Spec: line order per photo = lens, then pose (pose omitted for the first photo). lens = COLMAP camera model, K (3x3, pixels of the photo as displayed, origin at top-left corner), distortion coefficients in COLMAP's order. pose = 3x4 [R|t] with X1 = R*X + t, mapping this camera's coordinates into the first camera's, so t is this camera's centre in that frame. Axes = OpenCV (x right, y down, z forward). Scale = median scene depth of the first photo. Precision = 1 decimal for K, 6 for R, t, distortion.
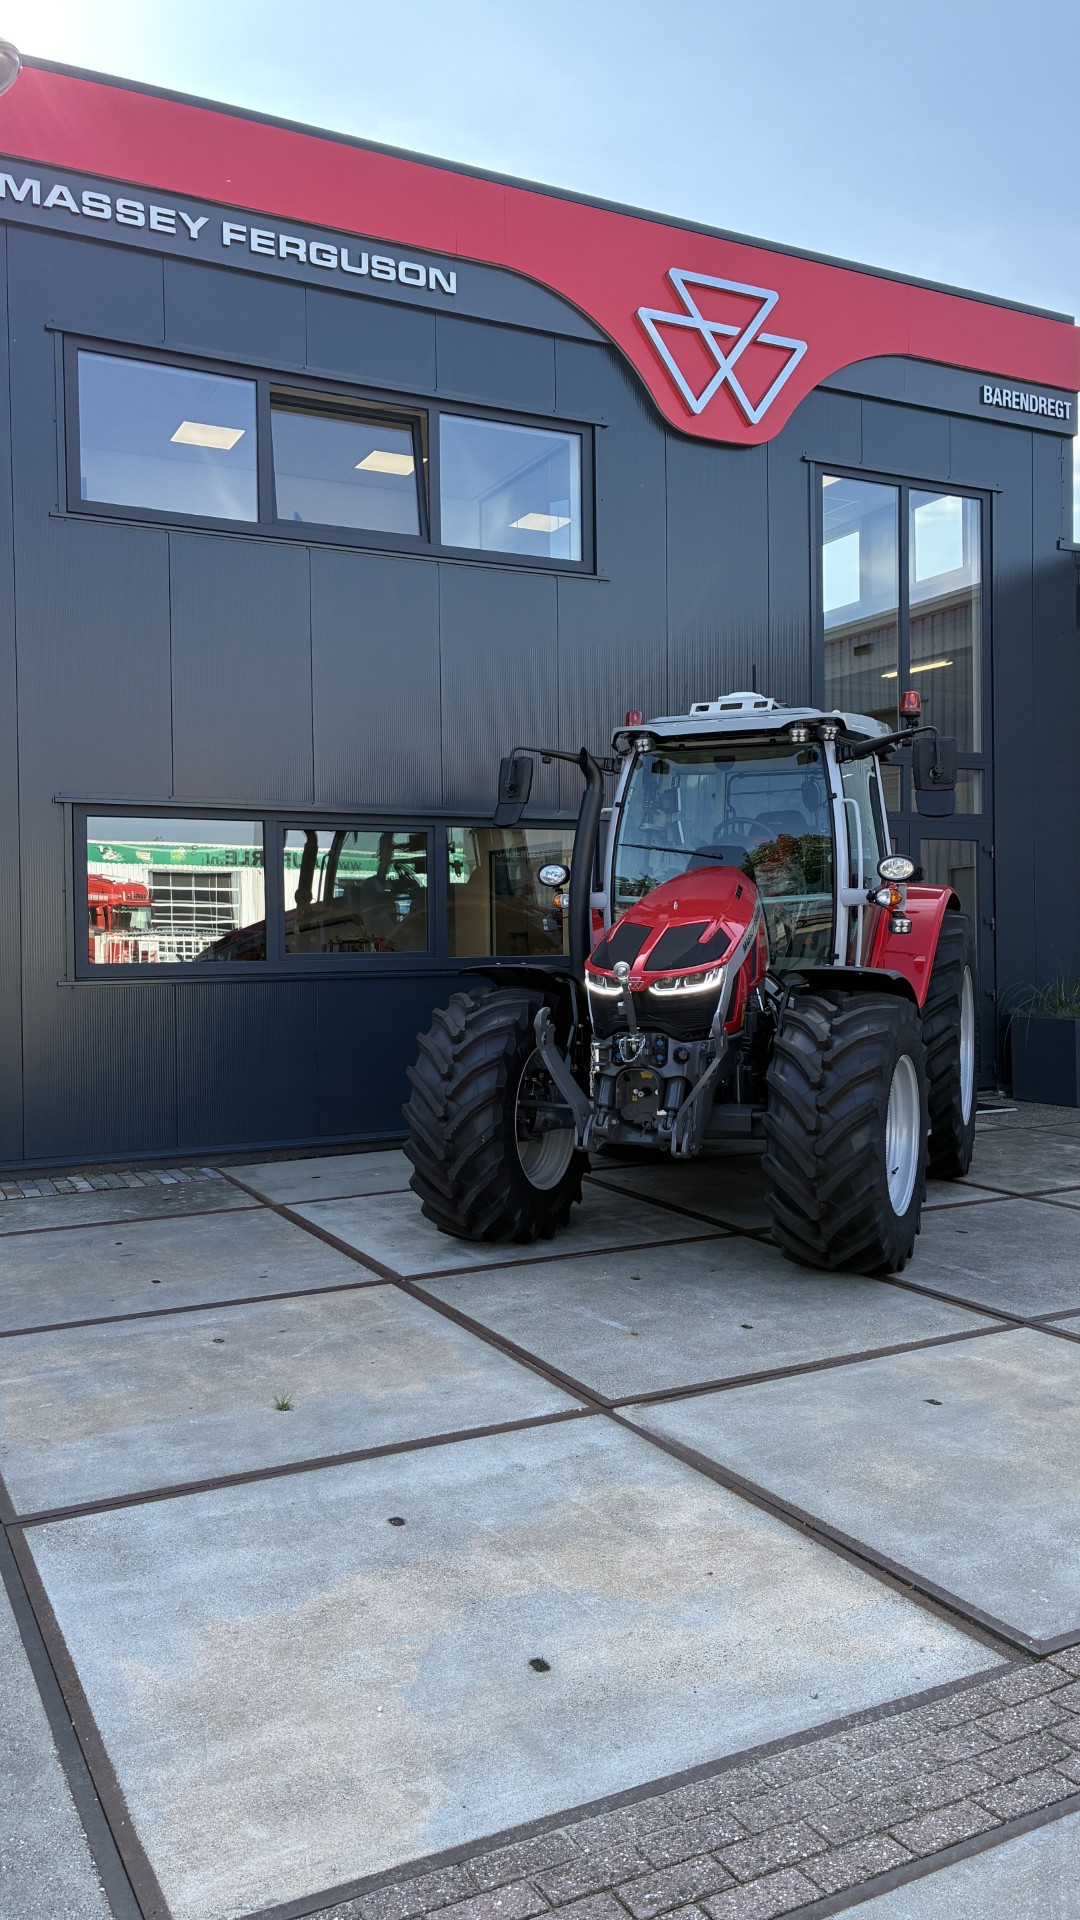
lens RADIAL K [[1440.3, 0, 550.0], [0, 1440.3, 948.6], [0, 0, 1]] dist [0.046600, -0.057273]
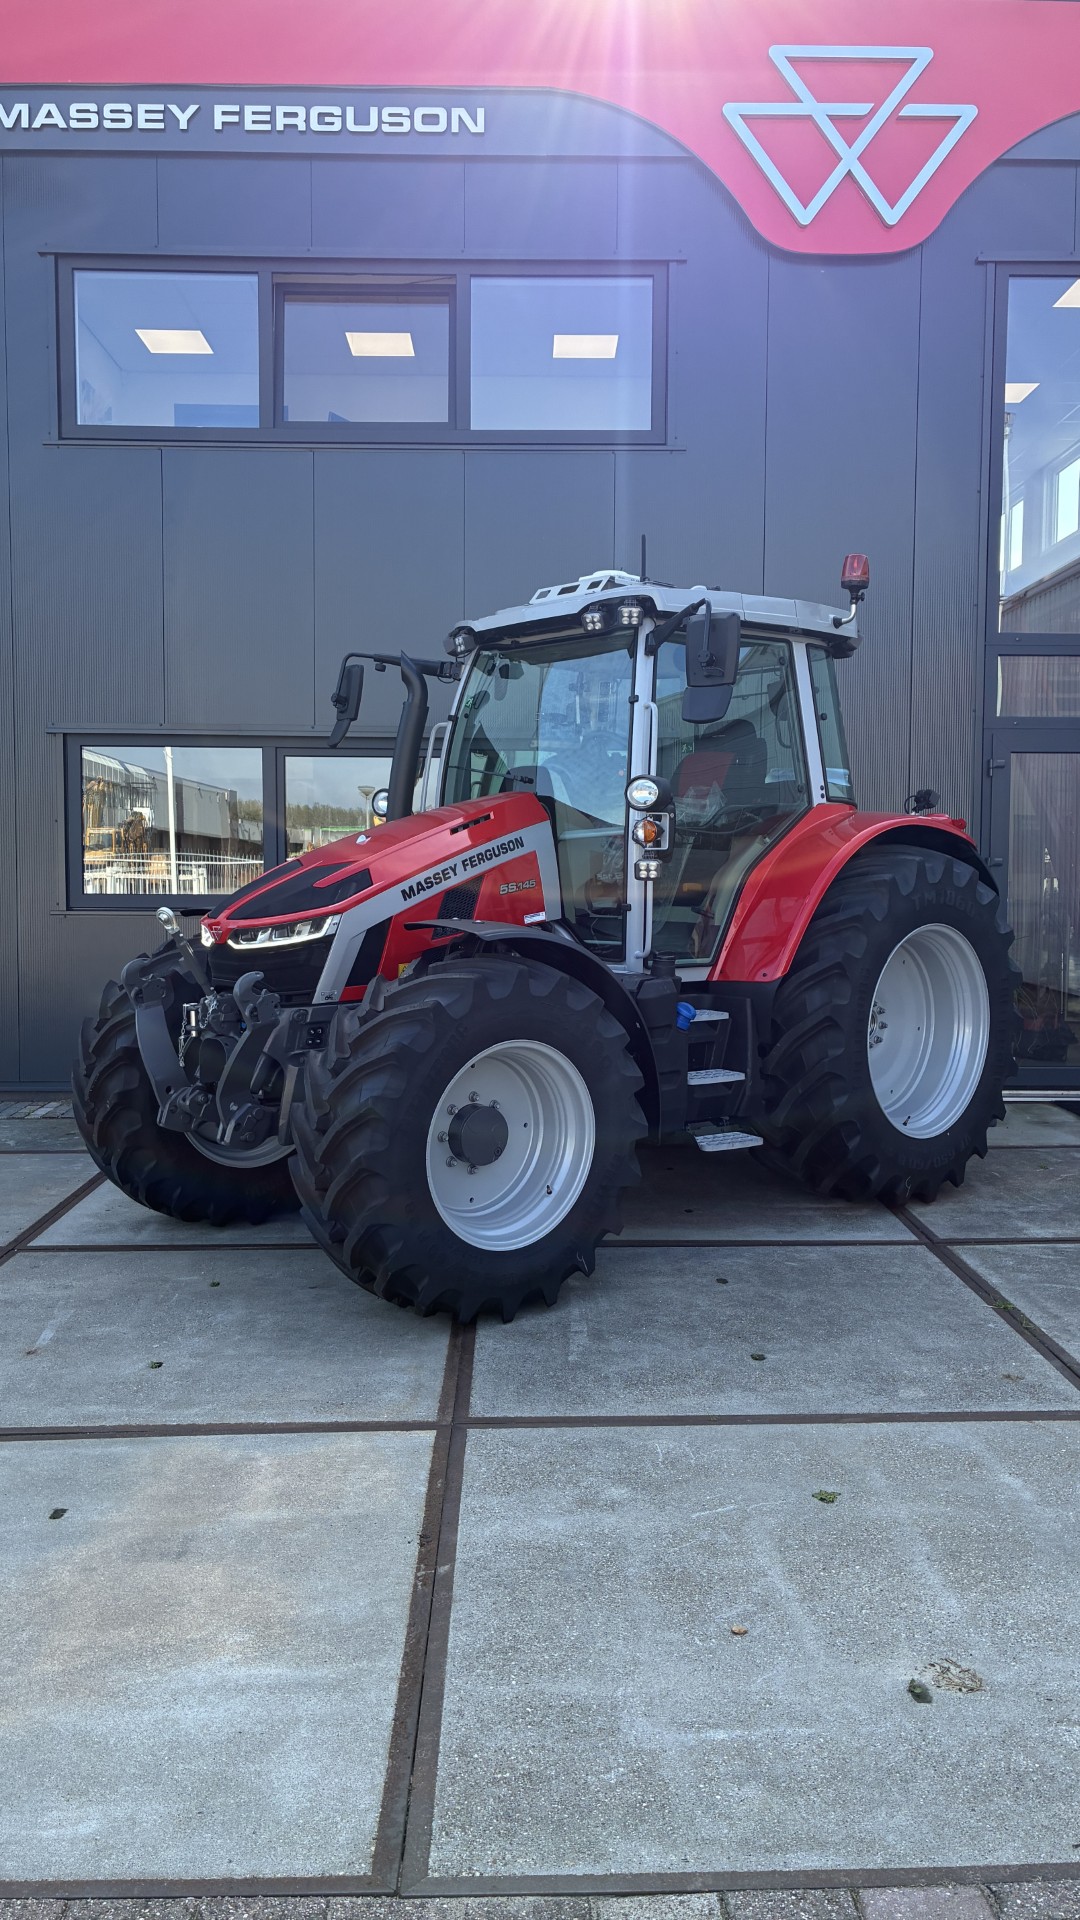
lens RADIAL K [[1440.3, 0, 542.9], [0, 1440.3, 957.7], [0, 0, 1]] dist [0.046600, -0.057273]
pose [[0.894467, 0.043139, -0.445048, 0.416009], [-0.018943, 0.998097, 0.058675, -0.010033], [0.446733, -0.044052, 0.893582, 0.236781]]
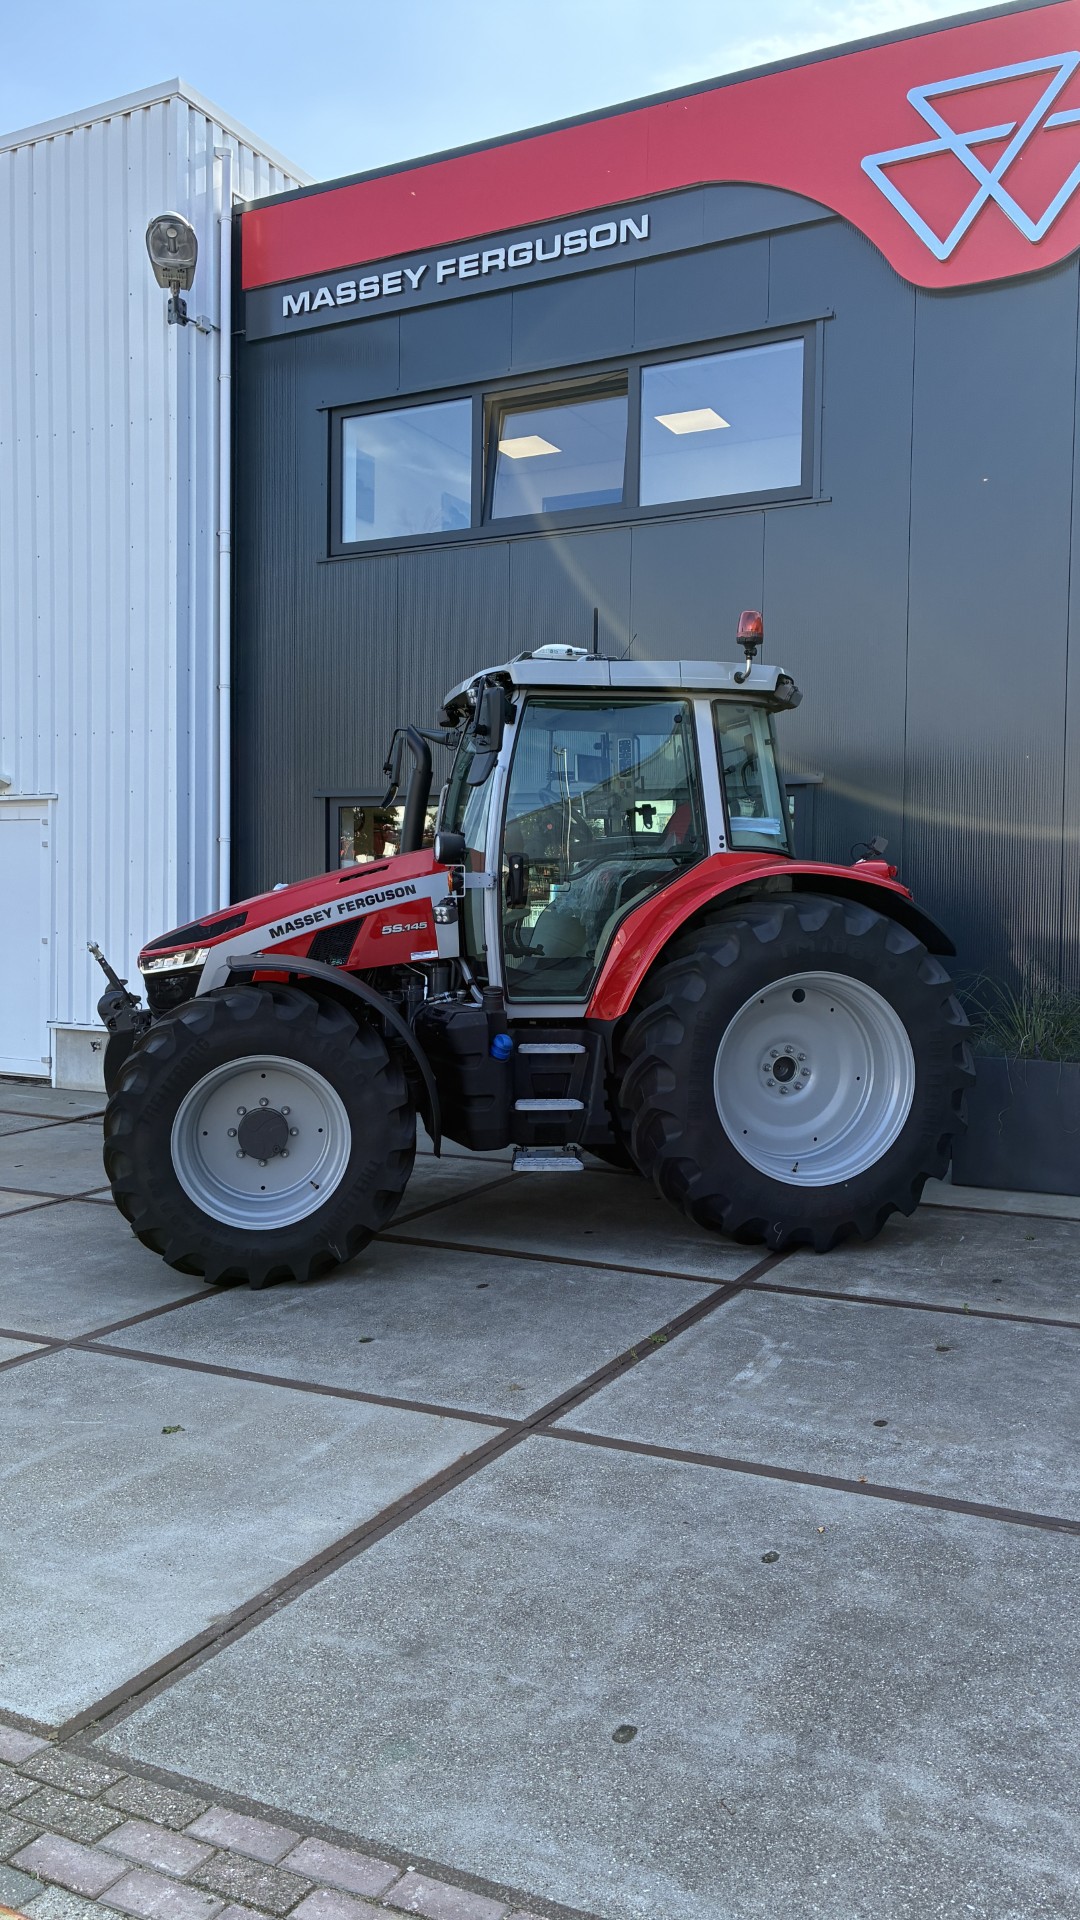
lens RADIAL K [[1440.3, 0, 540.6], [0, 1440.3, 951.9], [0, 0, 1]] dist [0.046600, -0.057273]
pose [[0.575329, 0.047999, -0.816512, 0.765626], [-0.025324, 0.998843, 0.040874, -0.023491], [0.817530, -0.002838, 0.575879, 0.436185]]
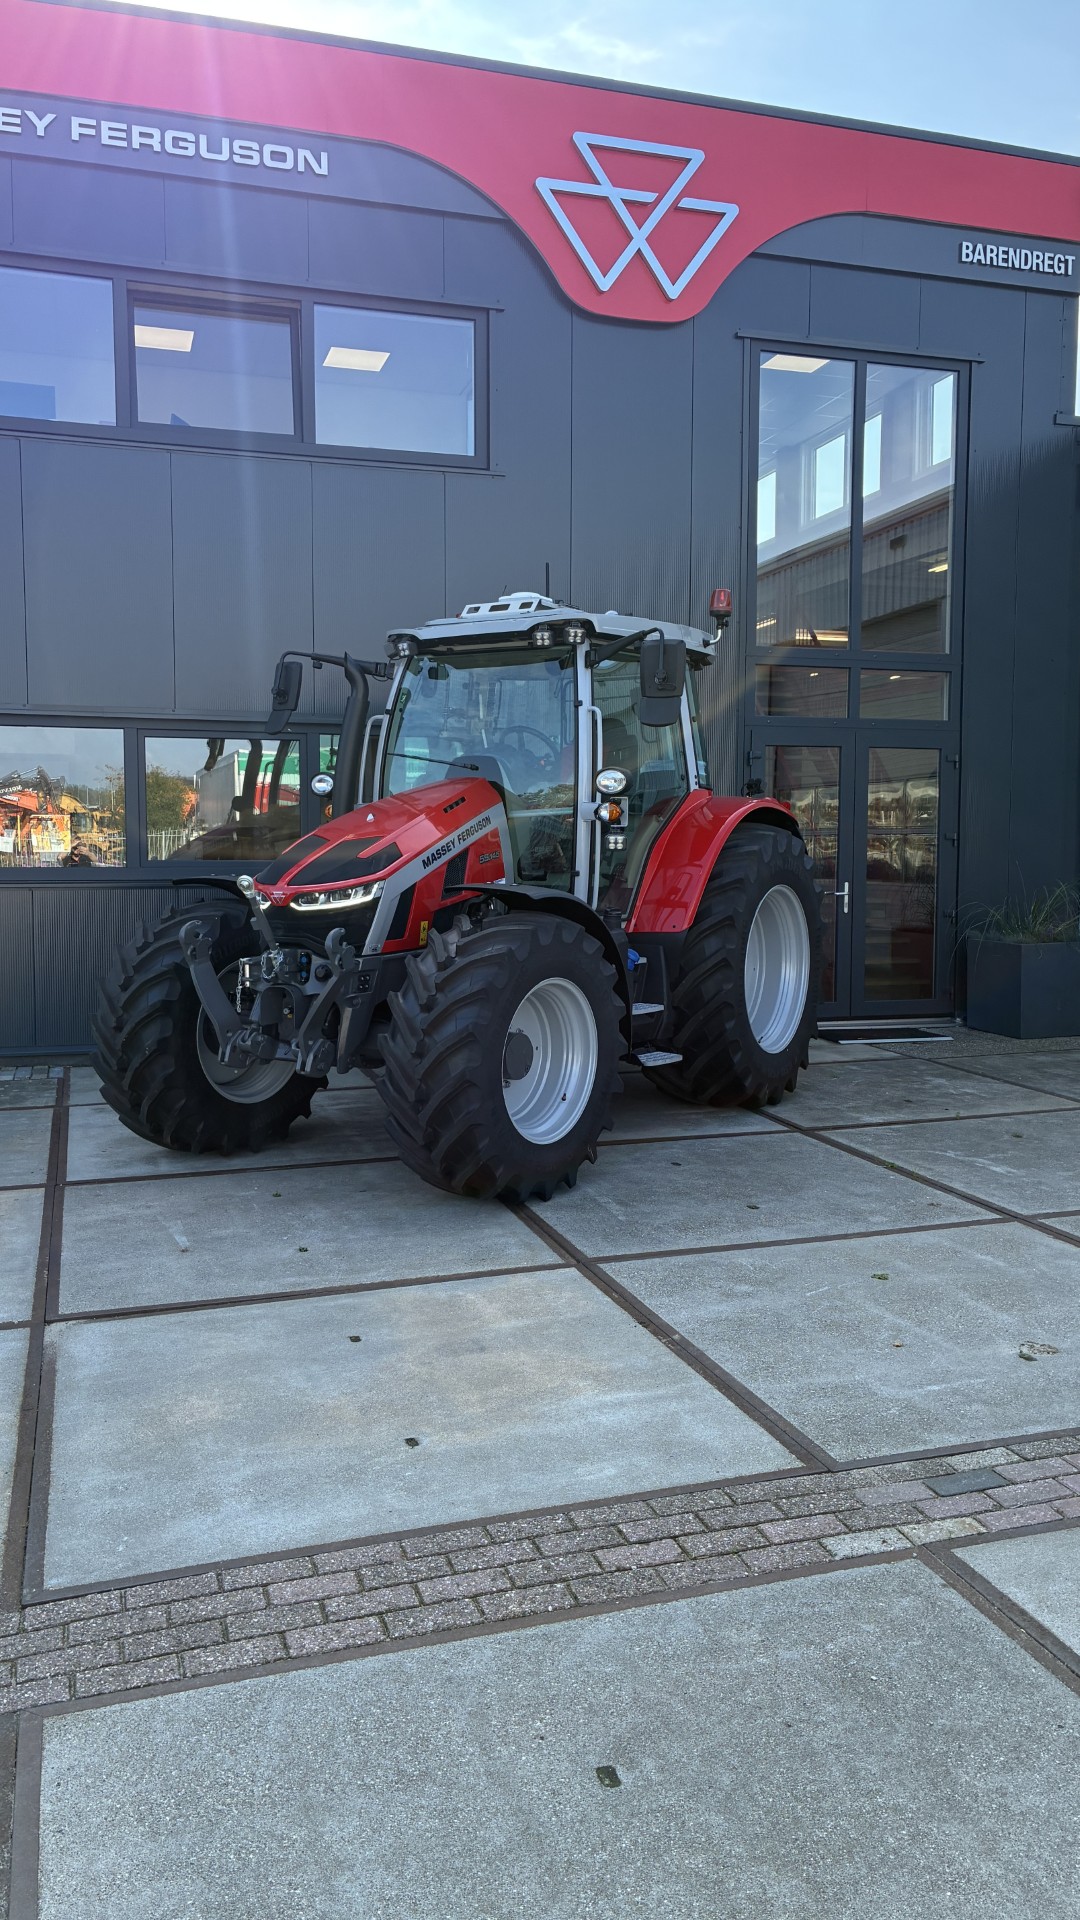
lens RADIAL K [[1440.3, 0, 542.2], [0, 1440.3, 956.2], [0, 0, 1]] dist [0.046600, -0.057273]
pose [[0.984706, 0.027148, -0.172099, 0.282071], [-0.015121, 0.997375, 0.070812, -0.005813], [0.173569, -0.067126, 0.982531, 0.047511]]
